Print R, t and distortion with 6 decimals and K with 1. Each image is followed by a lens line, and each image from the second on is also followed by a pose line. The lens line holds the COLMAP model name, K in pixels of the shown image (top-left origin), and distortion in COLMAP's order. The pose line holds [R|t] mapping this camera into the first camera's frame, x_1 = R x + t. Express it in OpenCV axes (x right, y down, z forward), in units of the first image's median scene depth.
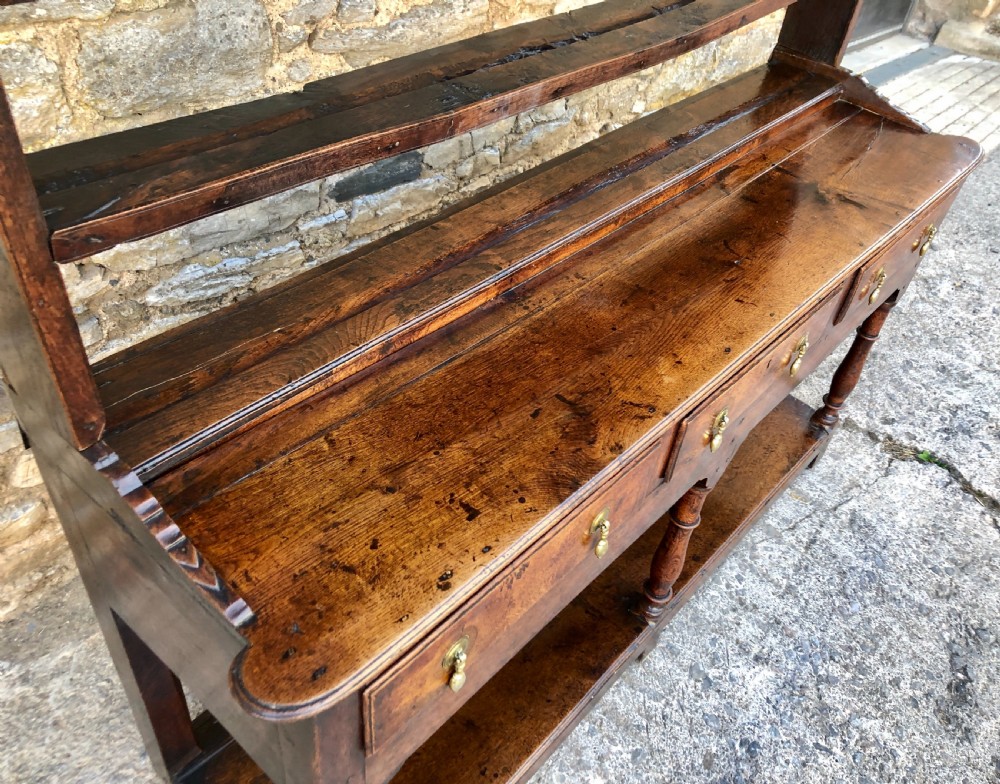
lens RADIAL K [[854.6, 0, 510.1], [0, 854.6, 378.8], [0, 0, 1]] dist [0.014951, -0.007348]
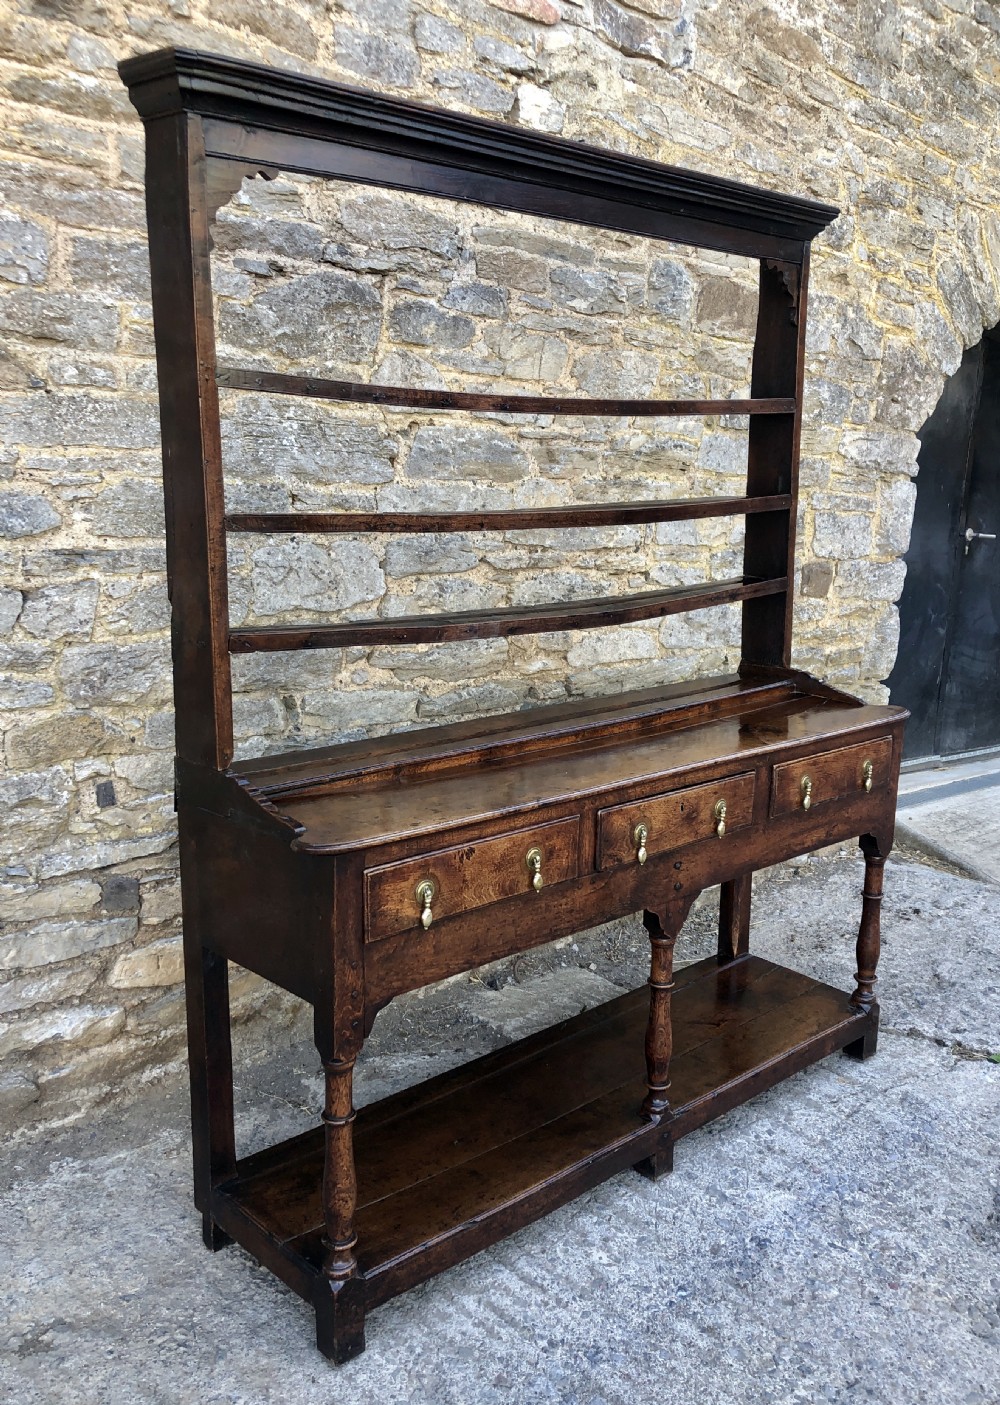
lens RADIAL K [[1242.3, 0, 515.7], [0, 1242.3, 681.3], [0, 0, 1]] dist [0.029720, -0.029251]
pose [[0.991765, -0.069478, -0.107585, 0.208663], [0.004129, 0.856961, -0.515364, 0.648182], [0.128003, 0.510676, 0.850191, -0.632060]]
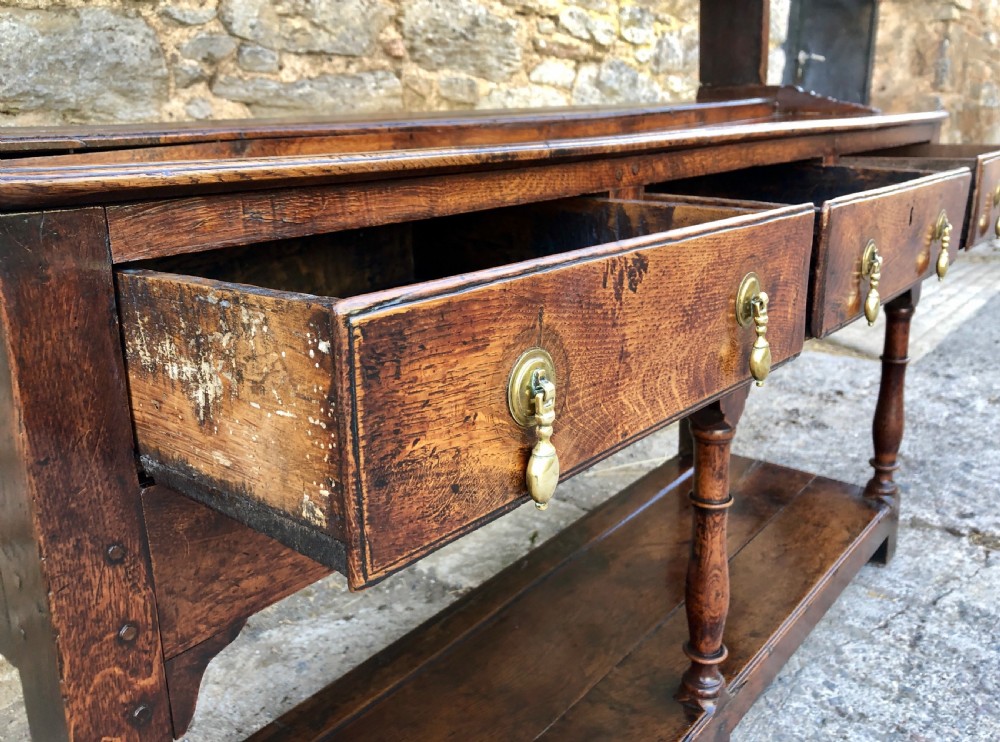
lens RADIAL K [[877.3, 0, 468.9], [0, 877.3, 343.5], [0, 0, 1]] dist [0.014938, -0.020854]
pose [[0.989876, -0.140834, -0.017625, 0.032280], [0.118114, 0.886241, -0.447912, 0.336989], [0.078701, 0.441296, 0.893904, 0.250970]]
